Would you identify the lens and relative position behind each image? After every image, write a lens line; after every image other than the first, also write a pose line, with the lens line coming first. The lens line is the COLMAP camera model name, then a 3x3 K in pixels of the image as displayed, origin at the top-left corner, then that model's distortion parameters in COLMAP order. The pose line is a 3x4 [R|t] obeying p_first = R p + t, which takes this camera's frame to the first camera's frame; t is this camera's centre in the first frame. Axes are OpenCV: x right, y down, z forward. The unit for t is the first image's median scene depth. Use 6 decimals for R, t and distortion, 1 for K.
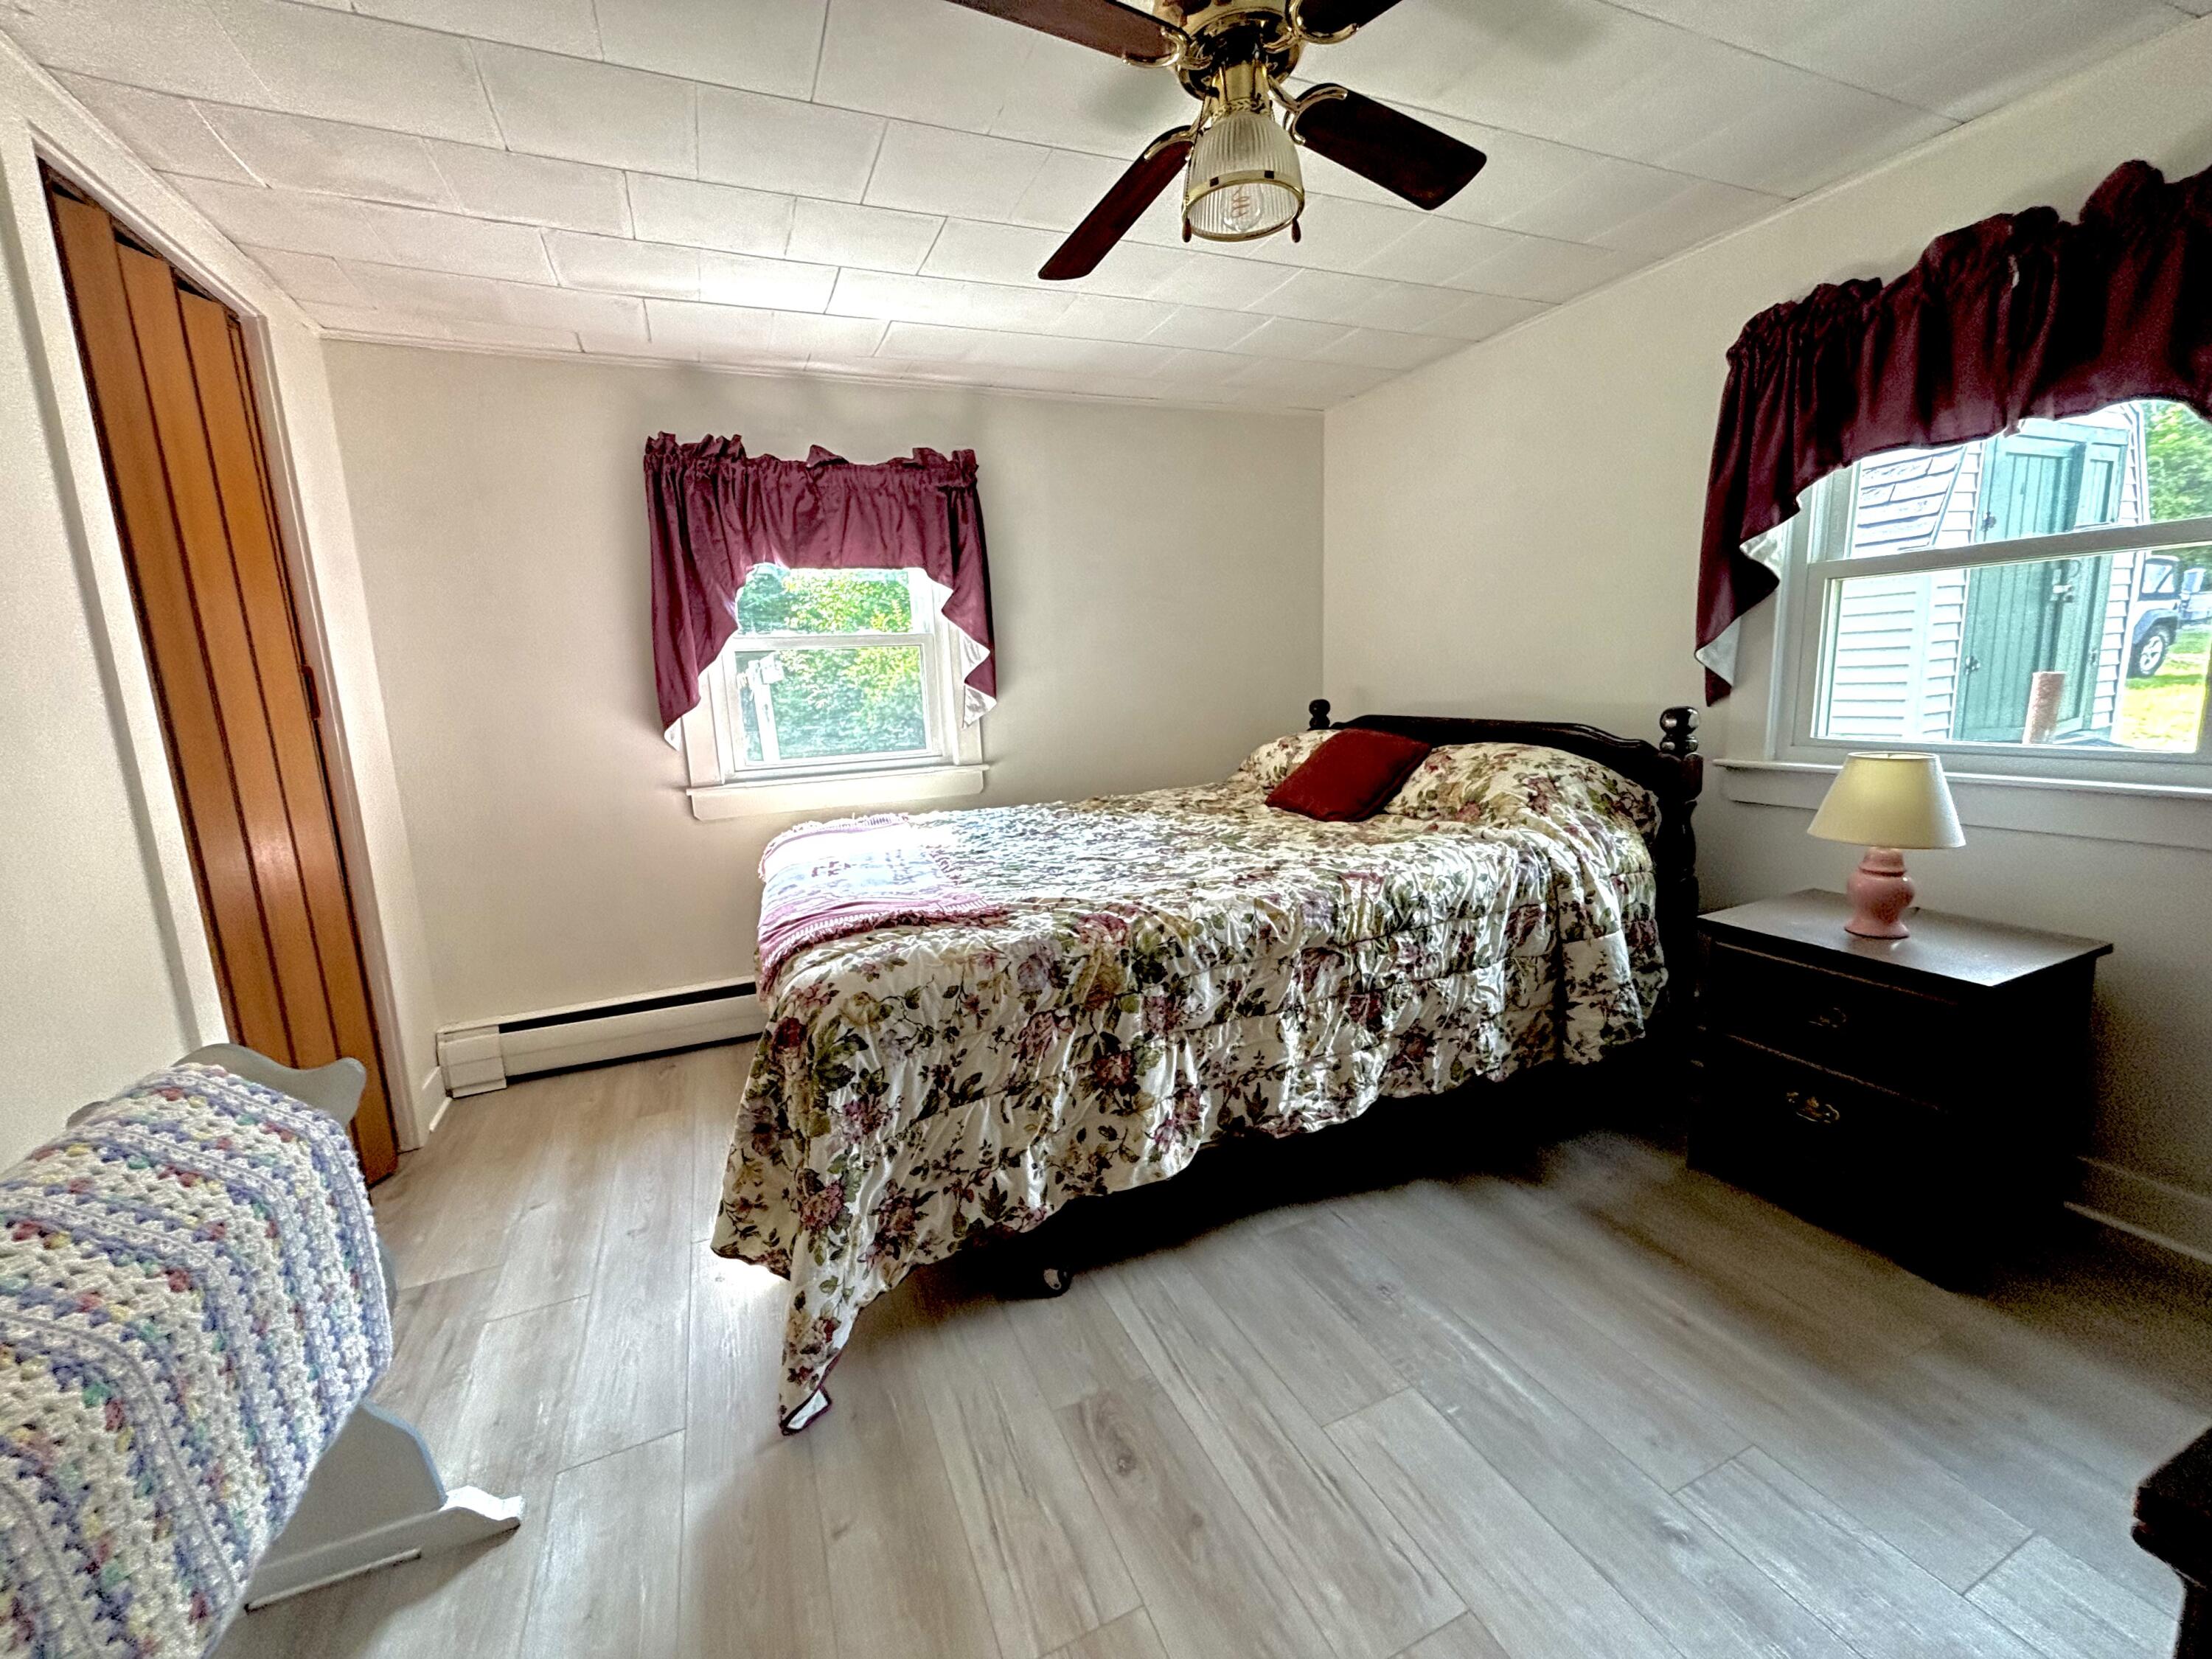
lens RADIAL K [[895.0, 0, 1106.0], [0, 895.0, 829.5], [0, 0, 1]] dist [-0.001596, -0.000396]
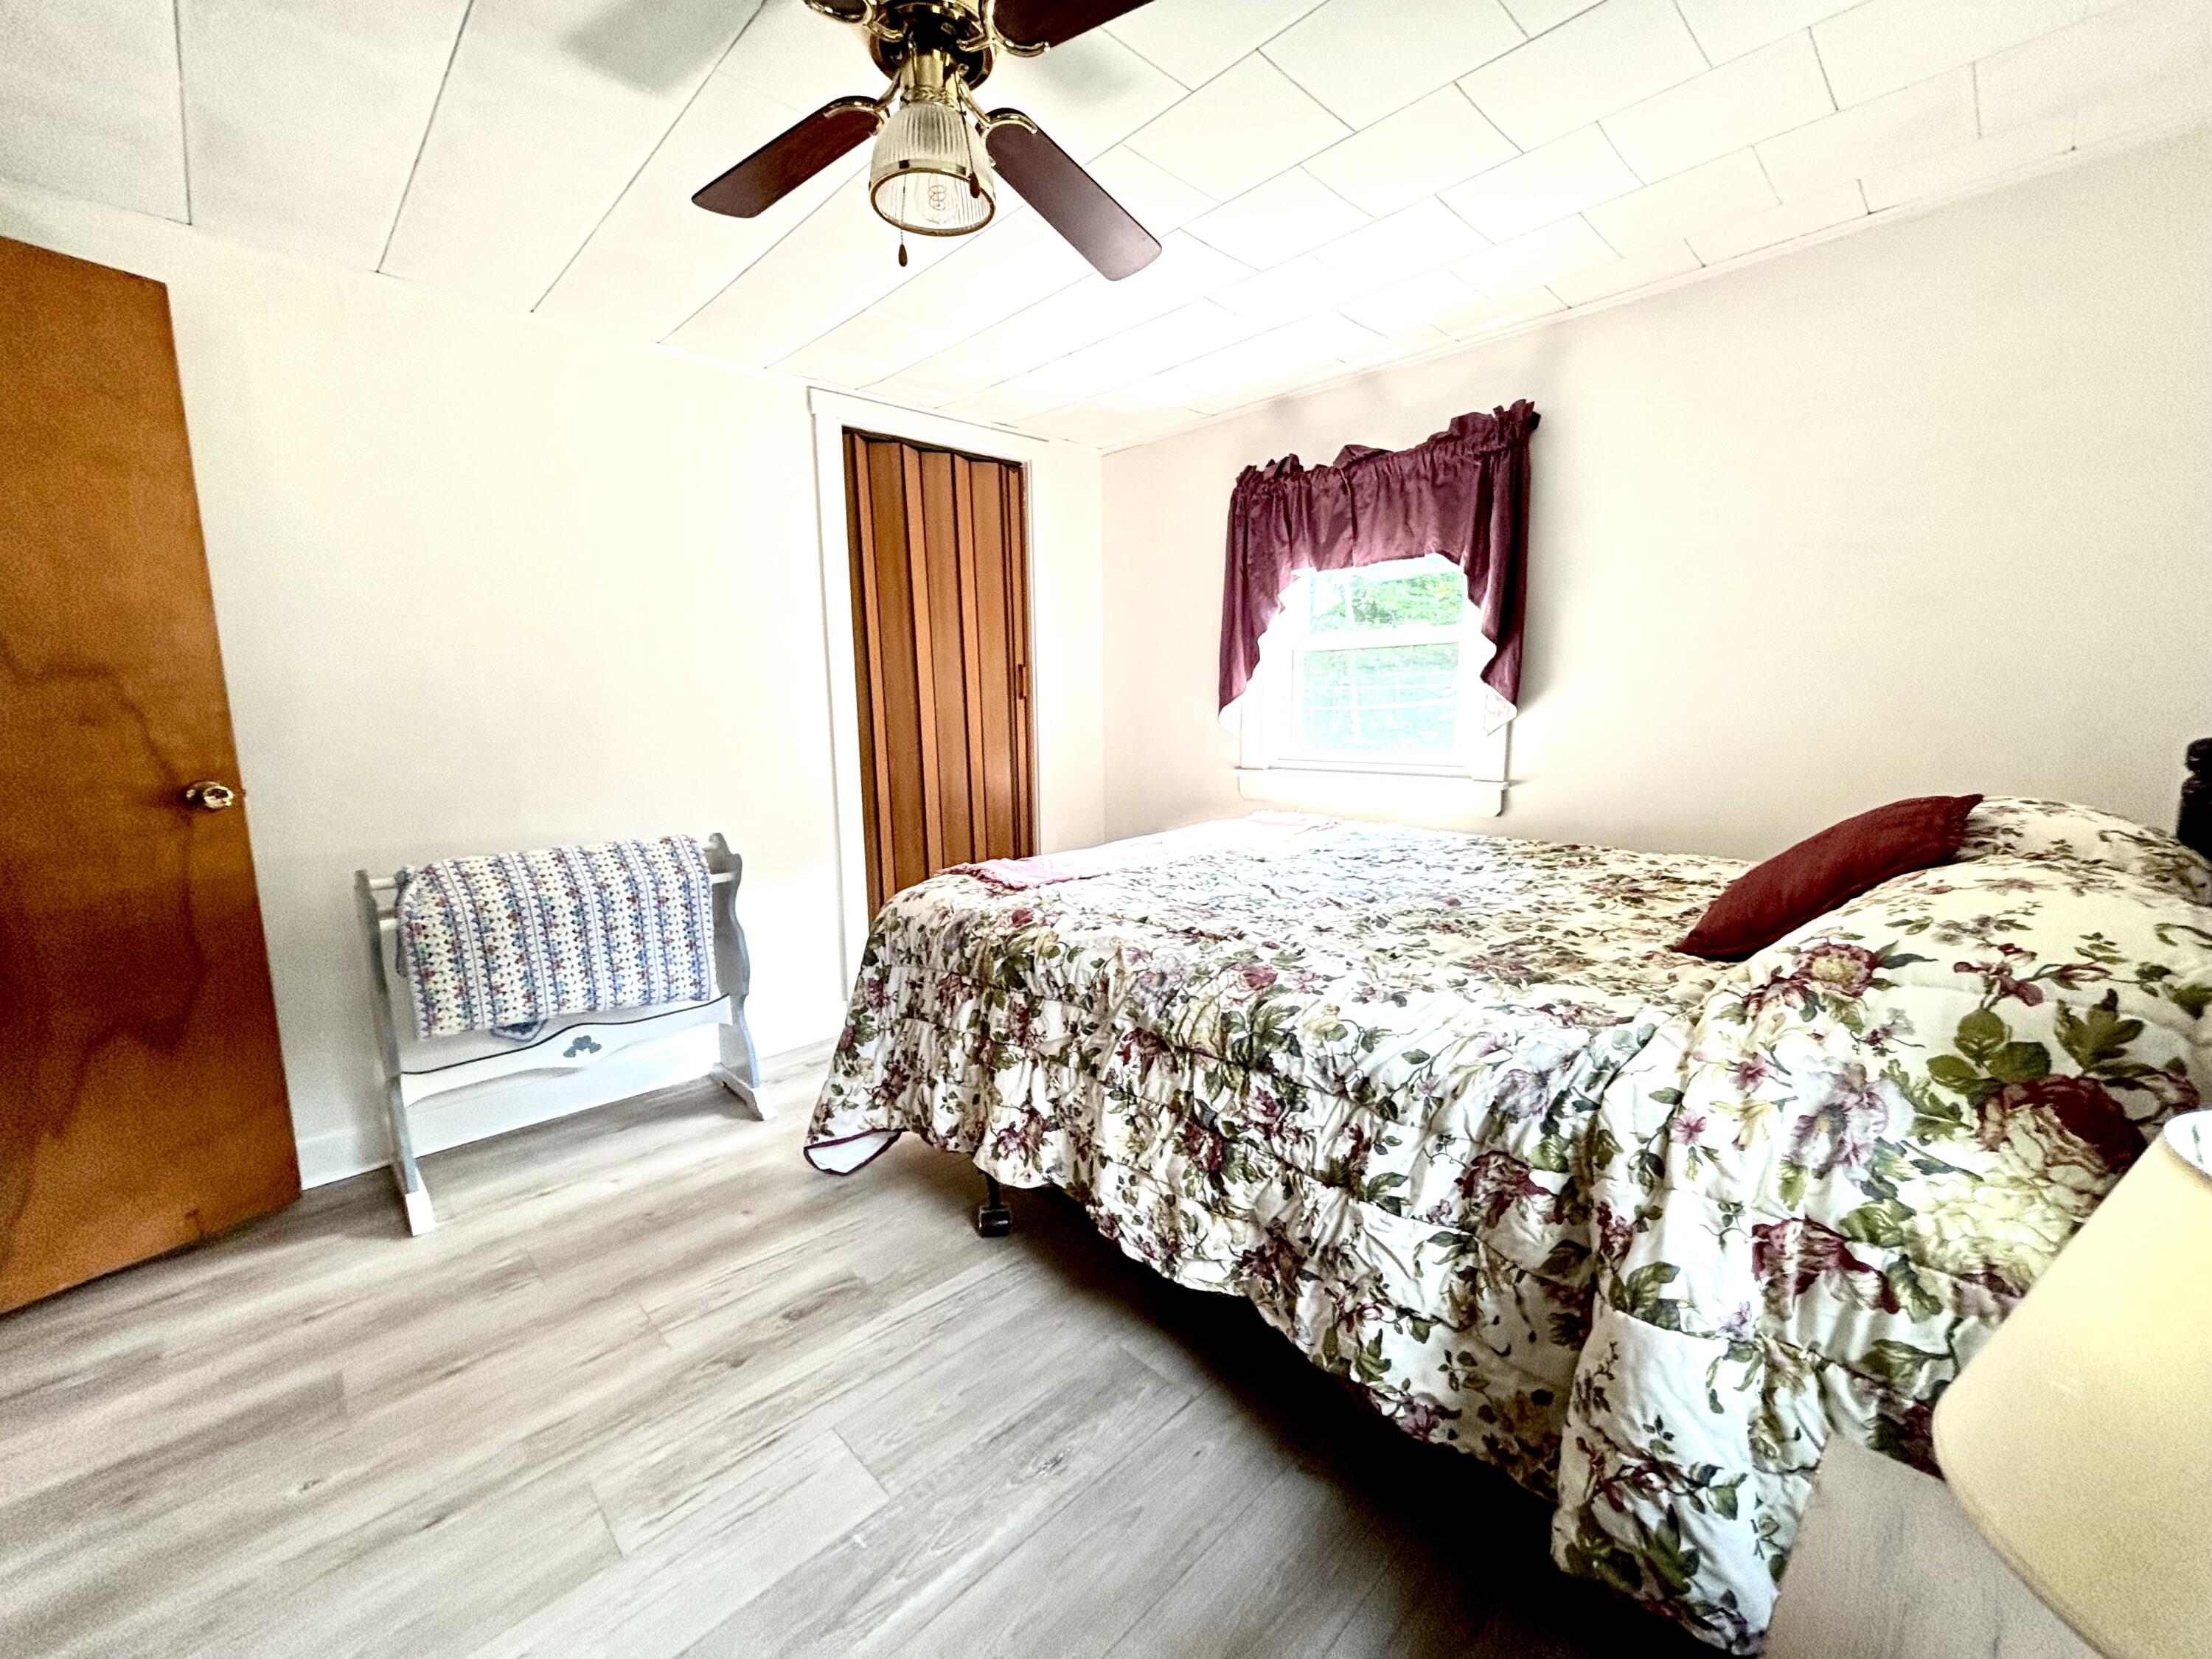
lens RADIAL K [[895.0, 0, 1106.0], [0, 895.0, 829.5], [0, 0, 1]] dist [-0.001596, -0.000396]
pose [[0.348516, 0.172013, -0.921384, 0.879802], [-0.163112, 0.979147, 0.121099, -0.124572], [0.923001, 0.108084, 0.369306, 0.637154]]
